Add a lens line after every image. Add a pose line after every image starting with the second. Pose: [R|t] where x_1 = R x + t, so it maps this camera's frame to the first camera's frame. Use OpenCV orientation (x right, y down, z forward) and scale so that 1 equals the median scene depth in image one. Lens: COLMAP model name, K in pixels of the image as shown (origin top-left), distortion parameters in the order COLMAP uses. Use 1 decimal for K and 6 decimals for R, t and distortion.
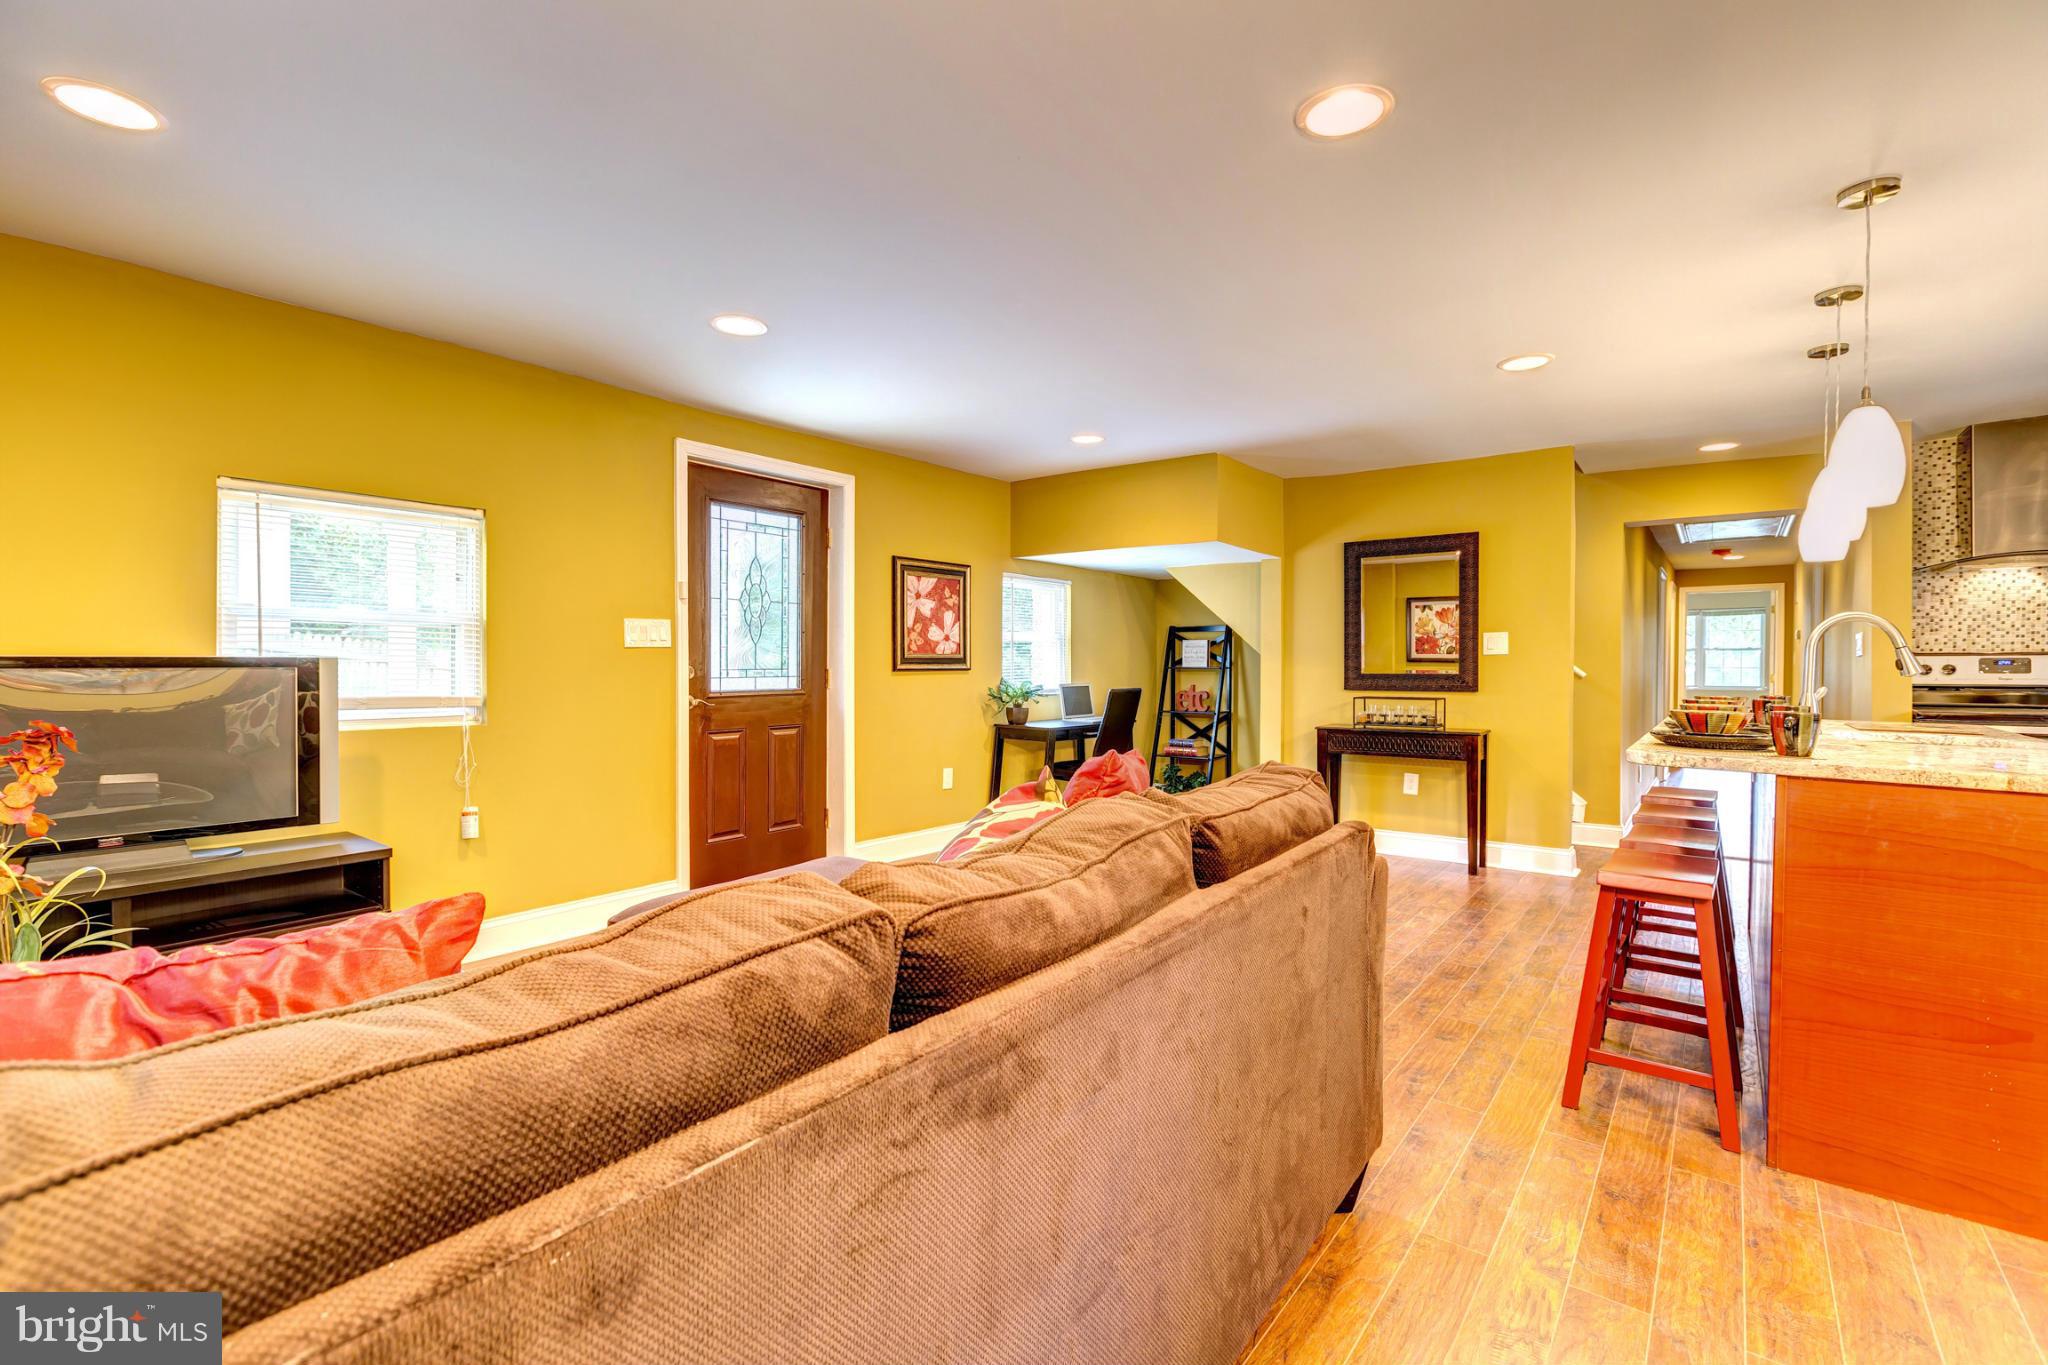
lens RADIAL K [[911.8, 0, 1017.3], [0, 911.8, 679.8], [0, 0, 1]] dist [0.003251, -0.000678]
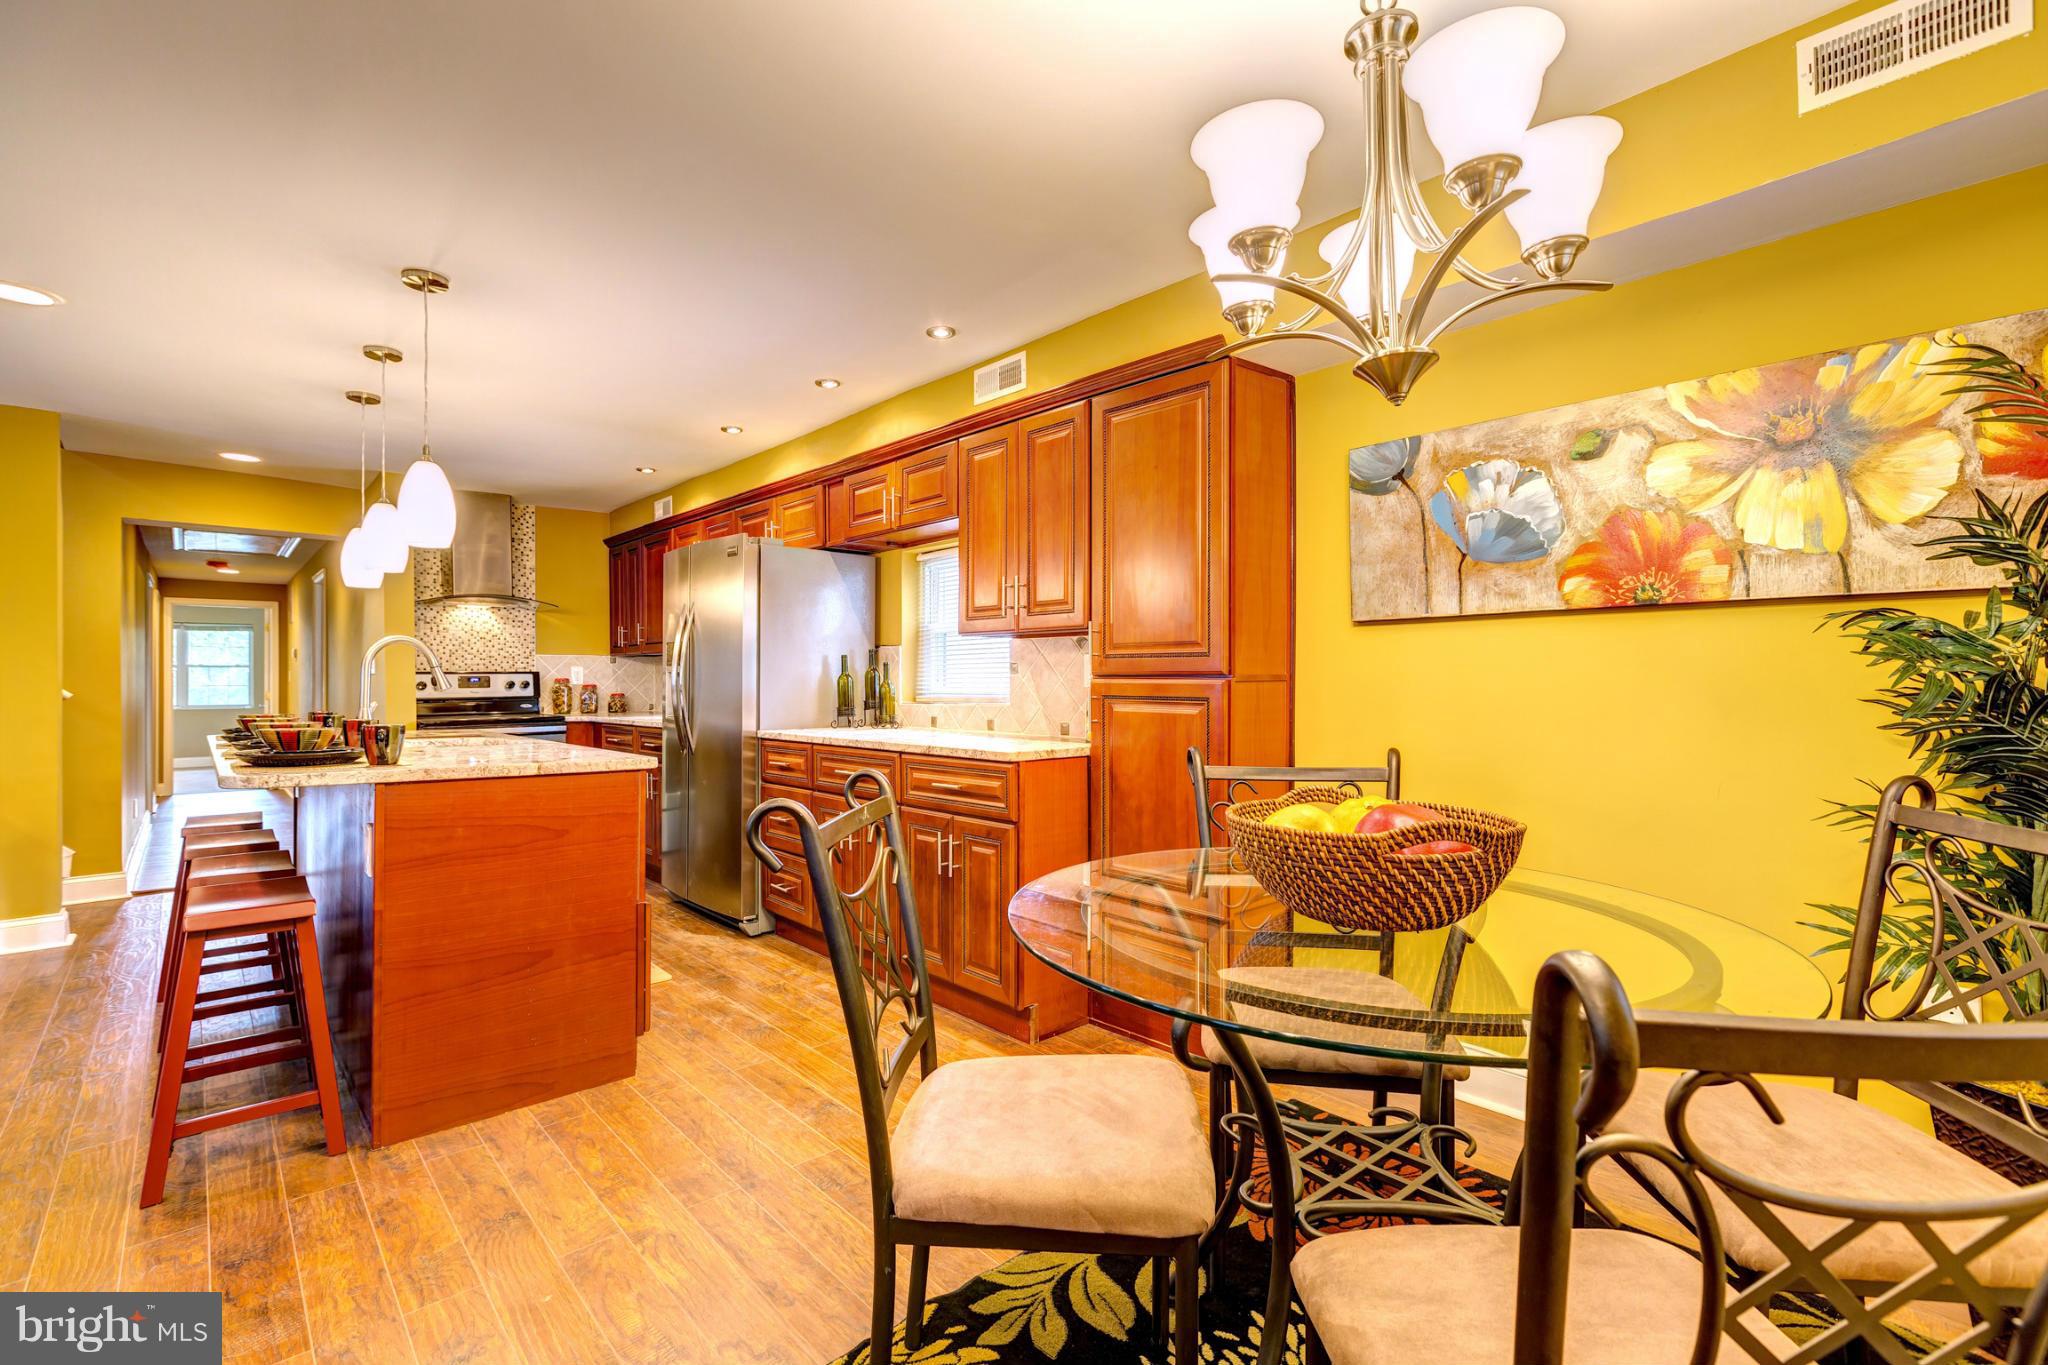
lens RADIAL K [[911.8, 0, 1023.5], [0, 911.8, 677.7], [0, 0, 1]] dist [0.003251, -0.000678]
pose [[0.170919, 0.001085, 0.985284, -0.045364], [0.020211, 0.999785, -0.004607, -0.000202], [-0.985078, 0.020701, 0.170860, 0.023538]]
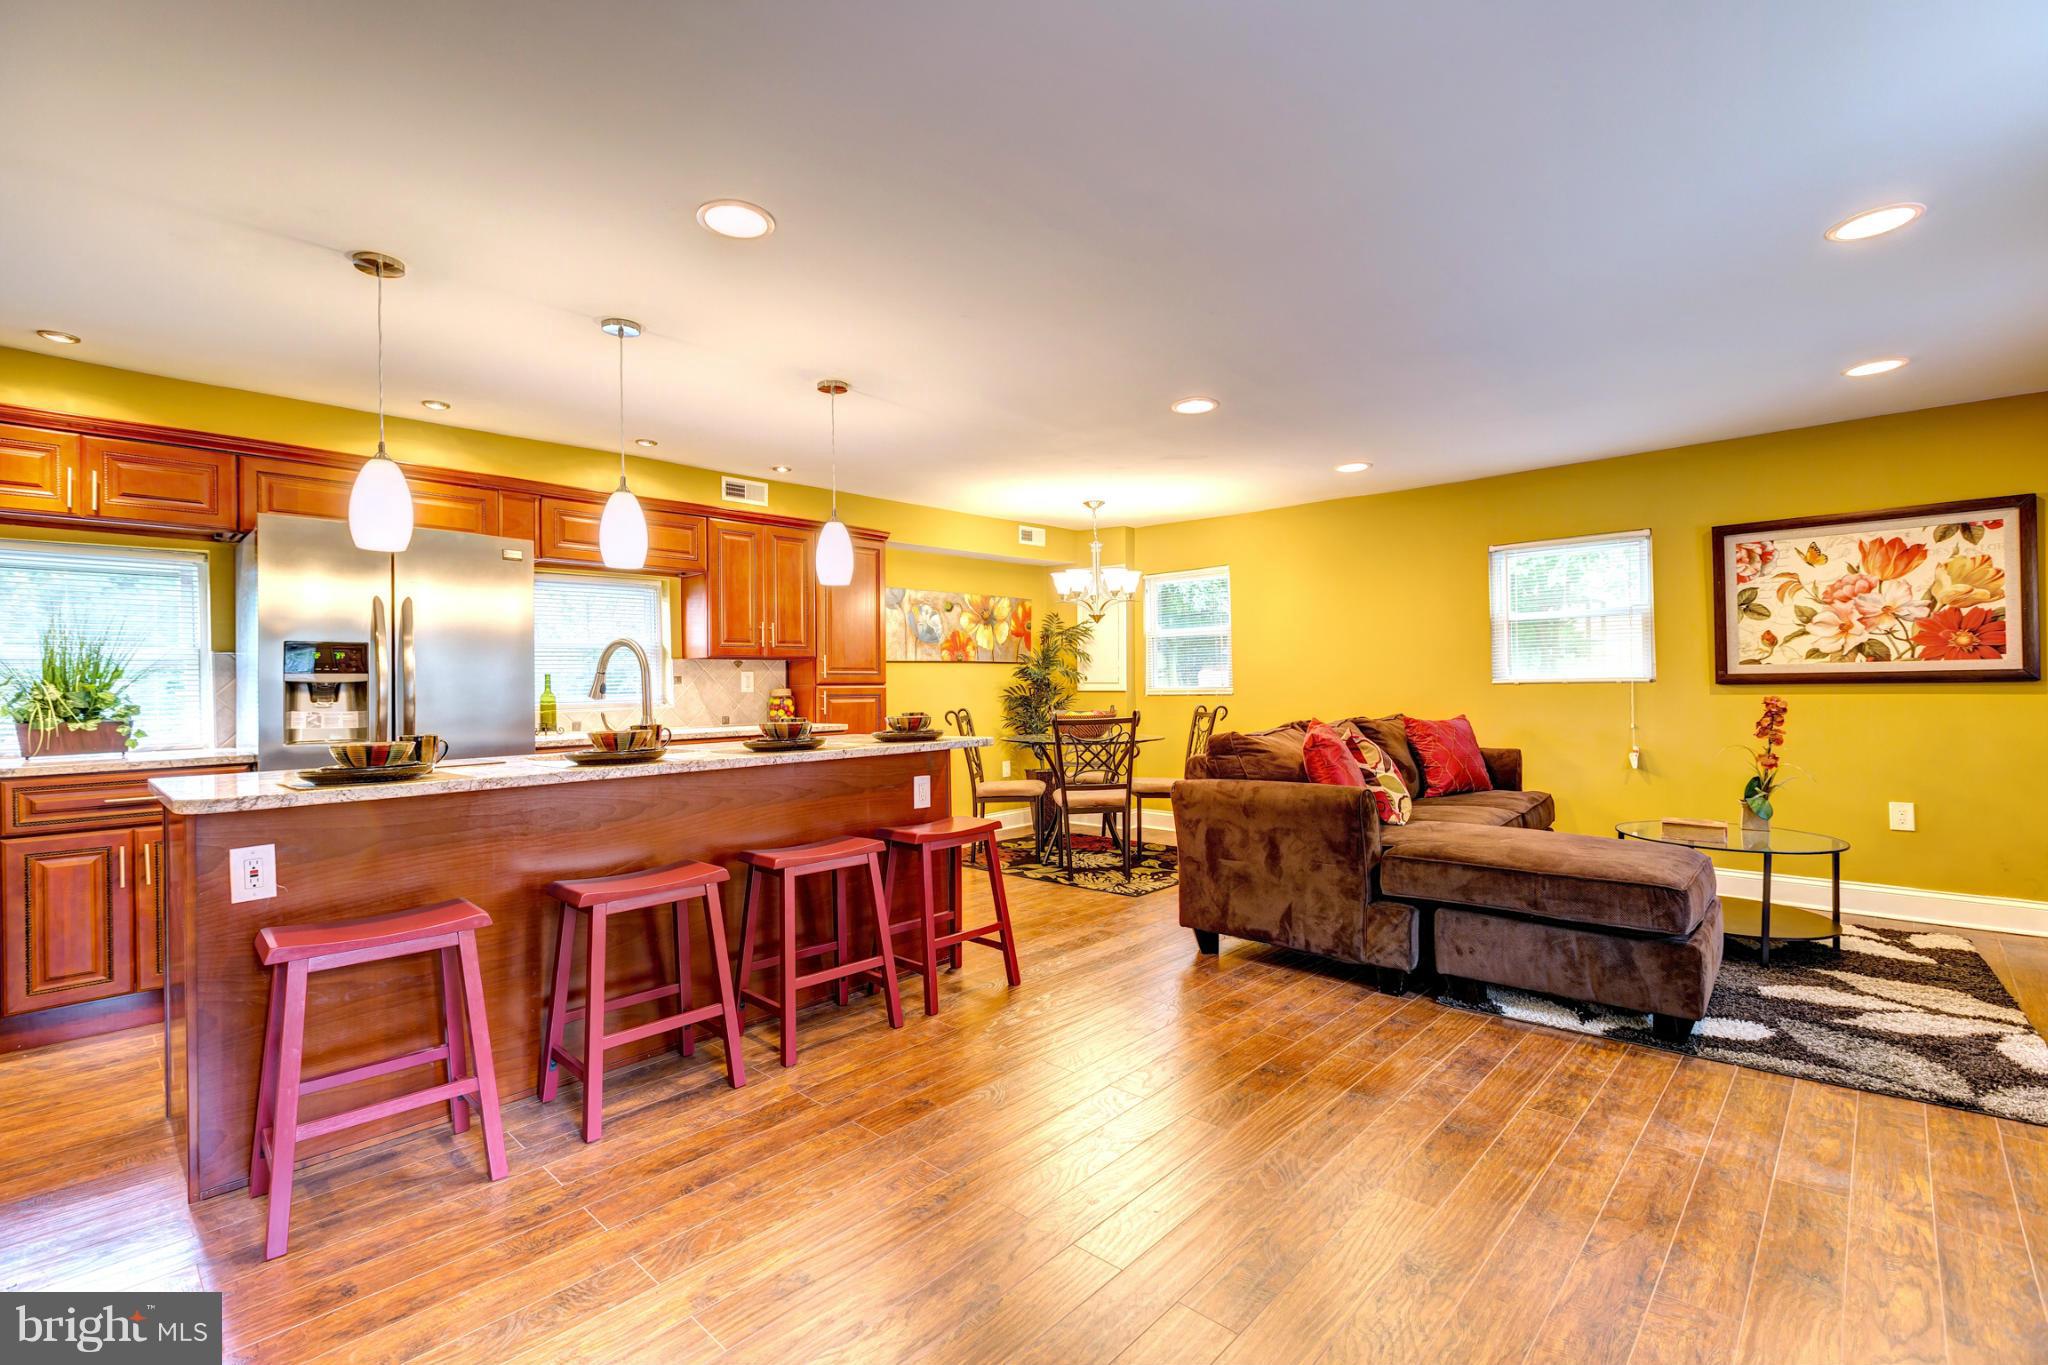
lens RADIAL K [[911.8, 0, 1009.6], [0, 911.8, 685.9], [0, 0, 1]] dist [0.003251, -0.000678]
pose [[-0.994319, 0.014540, 0.105447, 0.223051], [0.016679, 0.999672, 0.019434, -0.019604], [-0.105130, 0.021082, -0.994235, 1.206039]]
